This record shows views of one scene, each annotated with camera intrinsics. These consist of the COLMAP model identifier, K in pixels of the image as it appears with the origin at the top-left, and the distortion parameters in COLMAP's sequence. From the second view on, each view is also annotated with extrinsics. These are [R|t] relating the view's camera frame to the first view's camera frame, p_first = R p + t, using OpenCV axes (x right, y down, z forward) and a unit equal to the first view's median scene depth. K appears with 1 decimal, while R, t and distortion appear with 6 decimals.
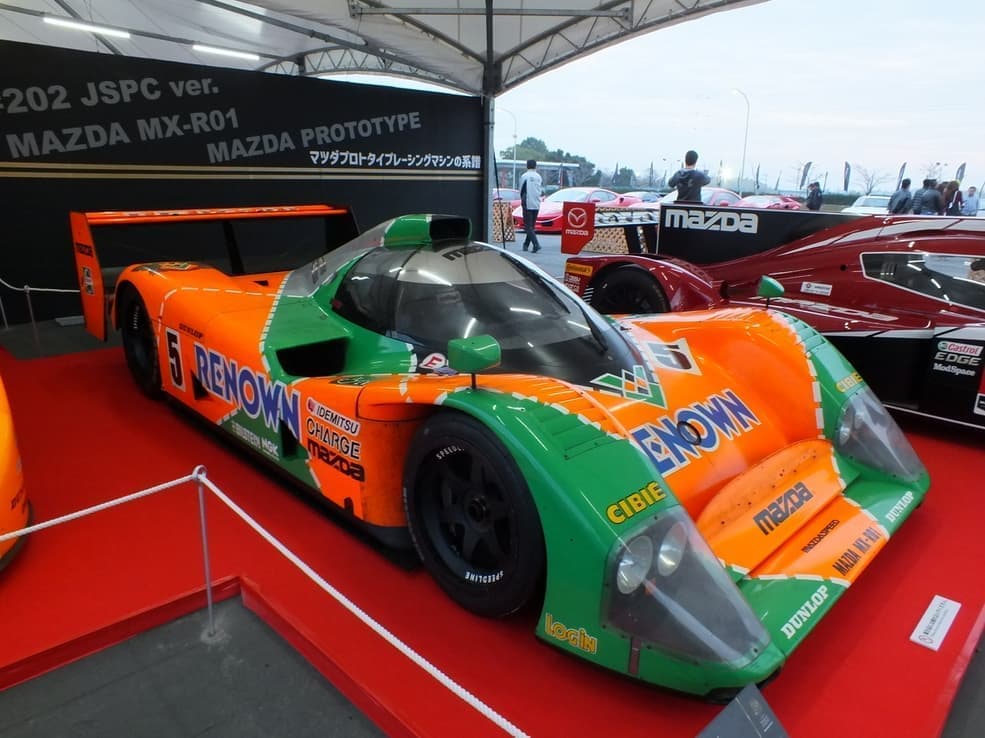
lens RADIAL K [[677.2, 0, 516.3], [0, 677.2, 367.9], [0, 0, 1]] dist [-0.070089, 0.000111]
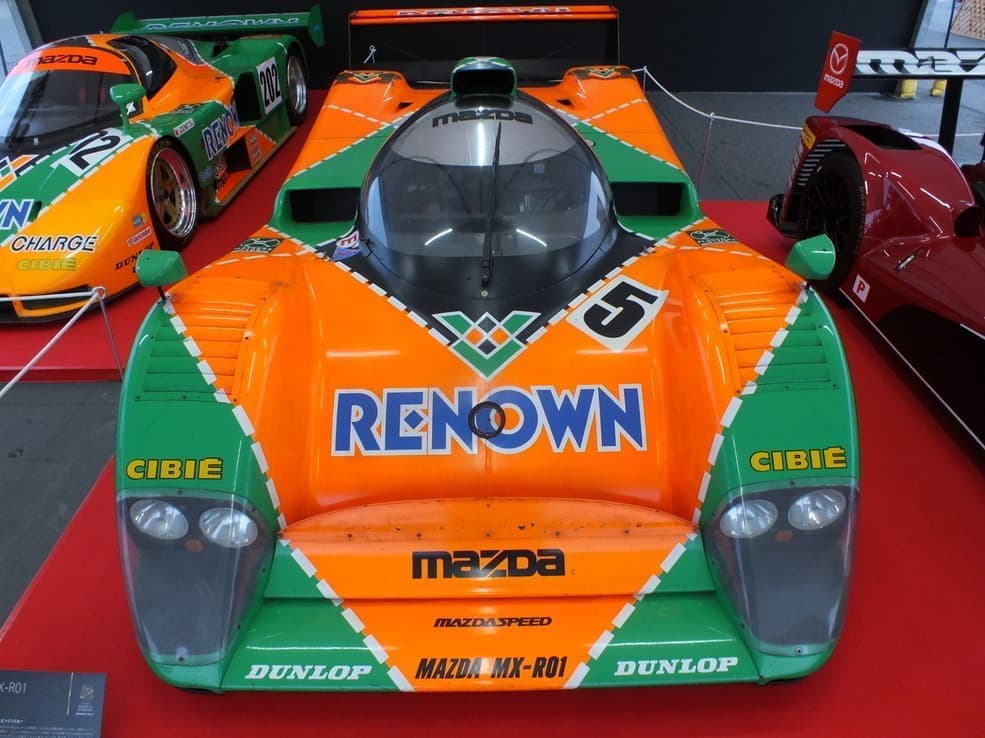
lens RADIAL K [[648.6, 0, 491.7], [0, 648.6, 363.4], [0, 0, 1]] dist [-0.091852, 0.046144]
pose [[0.706962, 0.388764, -0.590819, 0.717904], [-0.170905, 0.904522, 0.390682, -0.274615], [0.686291, -0.175223, 0.705904, 0.500475]]
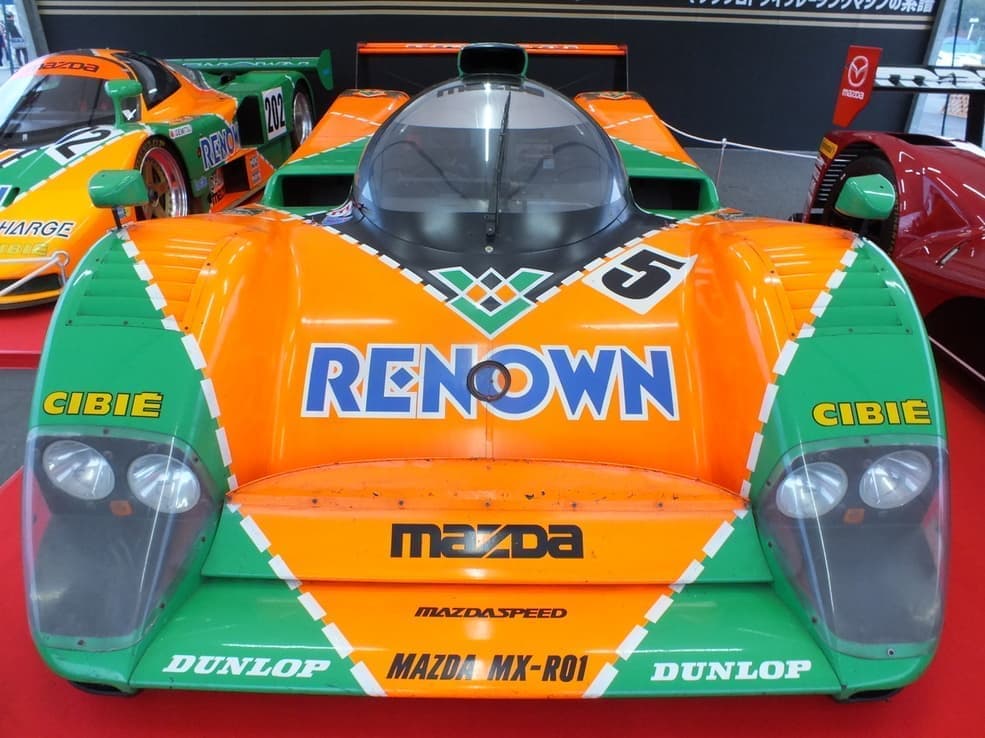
lens RADIAL K [[648.6, 0, 491.7], [0, 648.6, 363.4], [0, 0, 1]] dist [-0.091852, 0.046144]
pose [[0.699279, 0.332002, -0.633075, 0.690592], [-0.195462, 0.940660, 0.277406, -0.102344], [0.687607, -0.070242, 0.722677, 0.565585]]
